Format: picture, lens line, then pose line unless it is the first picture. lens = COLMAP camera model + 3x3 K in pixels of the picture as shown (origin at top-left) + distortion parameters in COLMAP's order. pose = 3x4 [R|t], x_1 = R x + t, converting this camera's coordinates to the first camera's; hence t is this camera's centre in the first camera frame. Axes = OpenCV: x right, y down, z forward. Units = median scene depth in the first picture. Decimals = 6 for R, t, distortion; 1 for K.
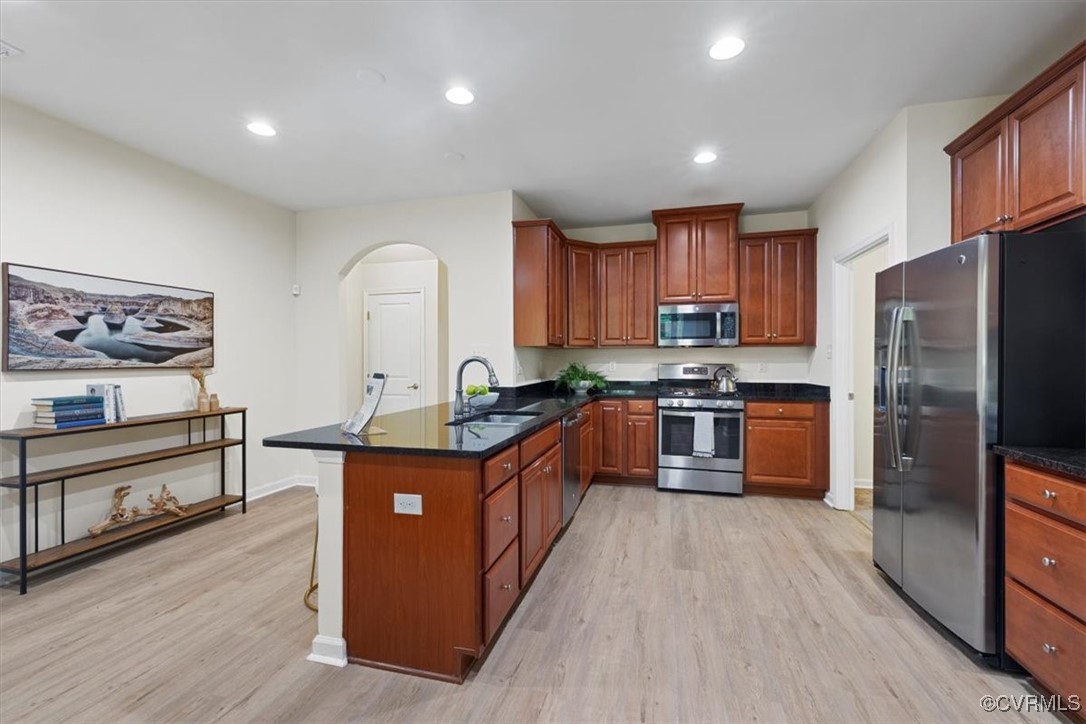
lens RADIAL K [[458.1, 0, 543.1], [0, 458.1, 359.6], [0, 0, 1]] dist [-0.000038, 0.000111]
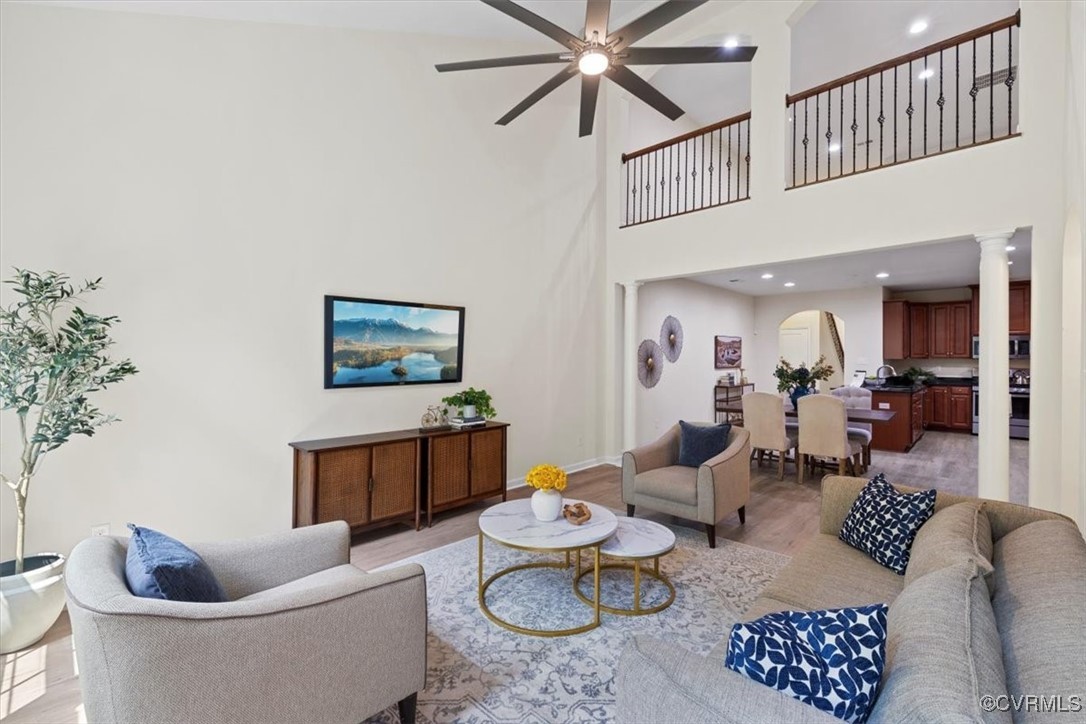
lens RADIAL K [[458.1, 0, 543.6], [0, 458.1, 355.3], [0, 0, 1]] dist [0.000648, 0.000149]
pose [[0.876479, 0.003127, -0.481430, -0.527434], [-0.004665, 0.999987, -0.001999, -0.043128], [0.481418, 0.003998, 0.876482, -2.043827]]
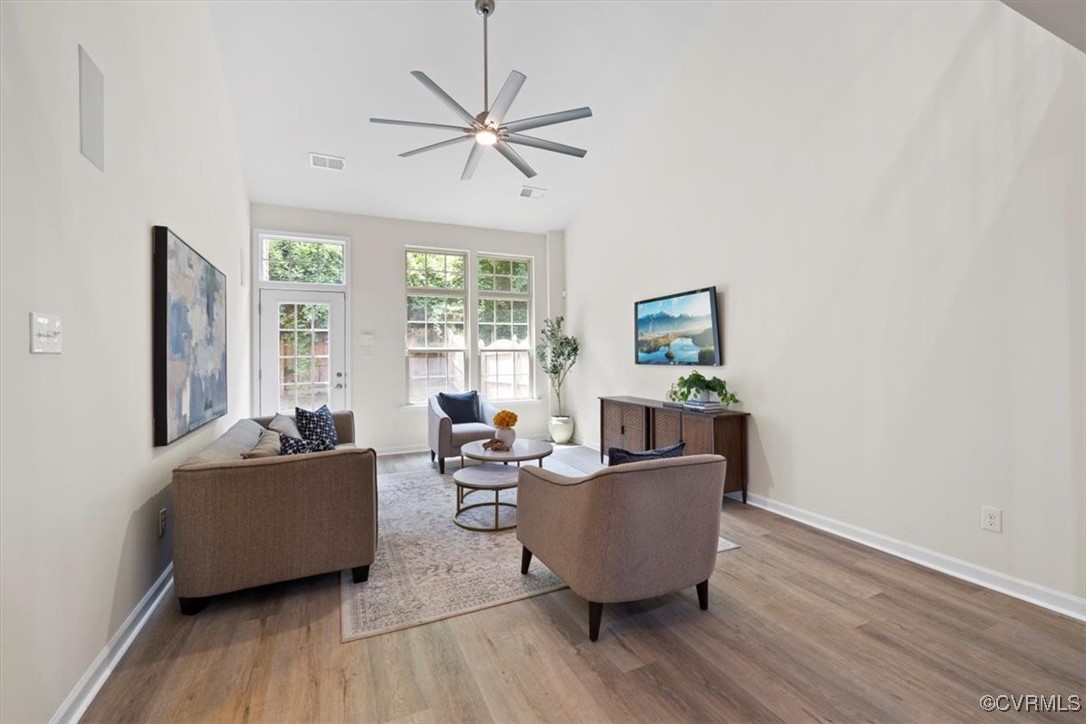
lens RADIAL K [[458.1, 0, 543.1], [0, 458.1, 359.6], [0, 0, 1]] dist [-0.000038, 0.000111]
pose [[-0.765485, 0.014605, -0.643288, -0.198115], [0.013384, 0.999887, 0.006774, 0.000046], [0.643315, -0.003424, -0.765594, -0.324557]]
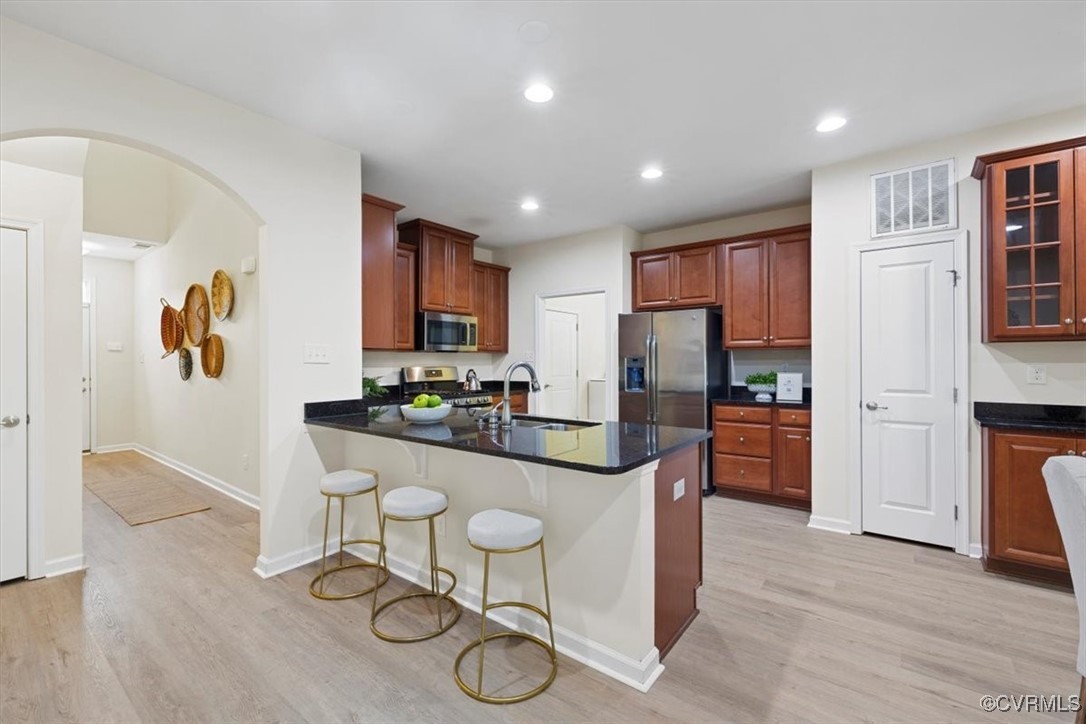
lens RADIAL K [[462.0, 0, 540.4], [0, 462.0, 361.1], [0, 0, 1]] dist [0.000939, 0.000125]
pose [[0.389460, 0.000292, 0.921044, -0.858312], [0.000925, 0.999999, -0.000708, -0.006709], [-0.921043, 0.001128, 0.389459, 0.490100]]
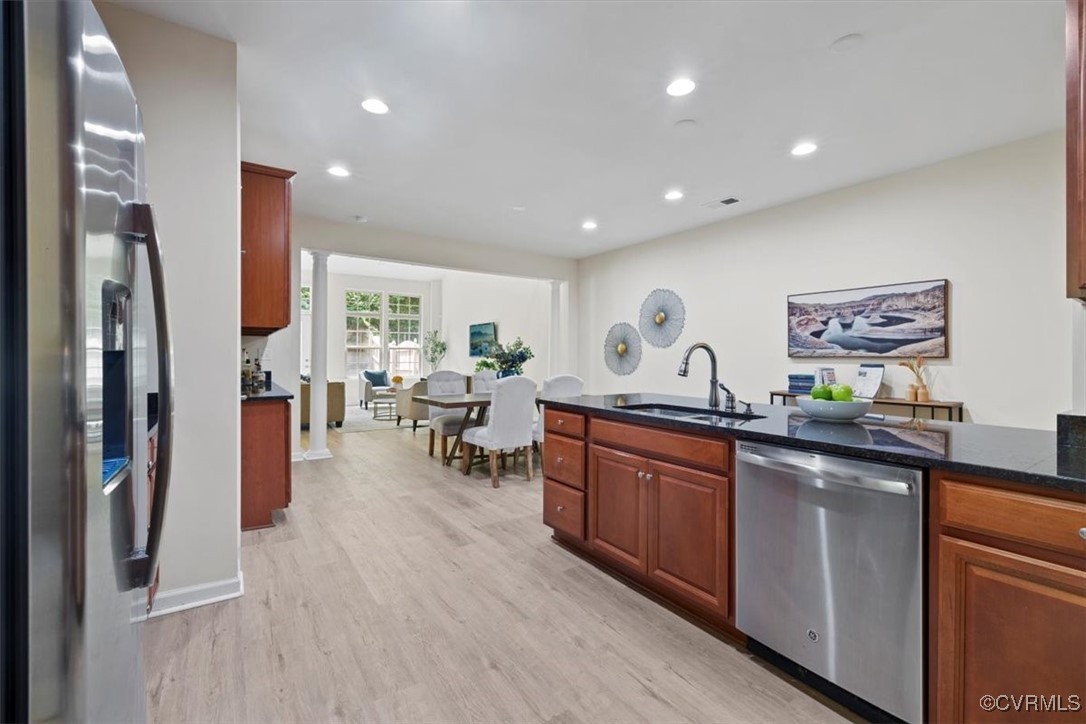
lens RADIAL K [[458.1, 0, 543.6], [0, 458.1, 355.3], [0, 0, 1]] dist [0.000648, 0.000149]
pose [[-0.648885, -0.000783, -0.760886, 0.621623], [-0.002826, 0.999995, 0.001382, 0.014324], [0.760881, 0.003047, -0.648884, 1.134203]]
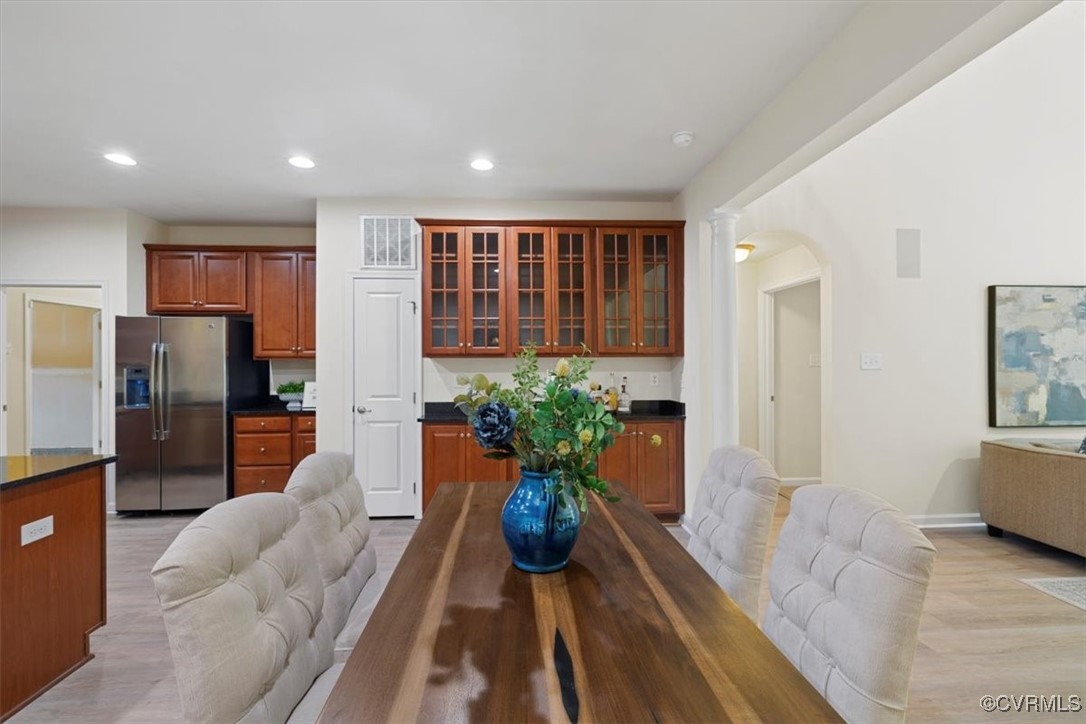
lens RADIAL K [[458.1, 0, 543.1], [0, 458.1, 359.6], [0, 0, 1]] dist [-0.000038, 0.000111]
pose [[-0.320195, 0.005829, 0.947334, -0.918025], [0.003521, 0.999981, -0.004963, -0.030671], [-0.947345, 0.001746, -0.320209, 0.148097]]
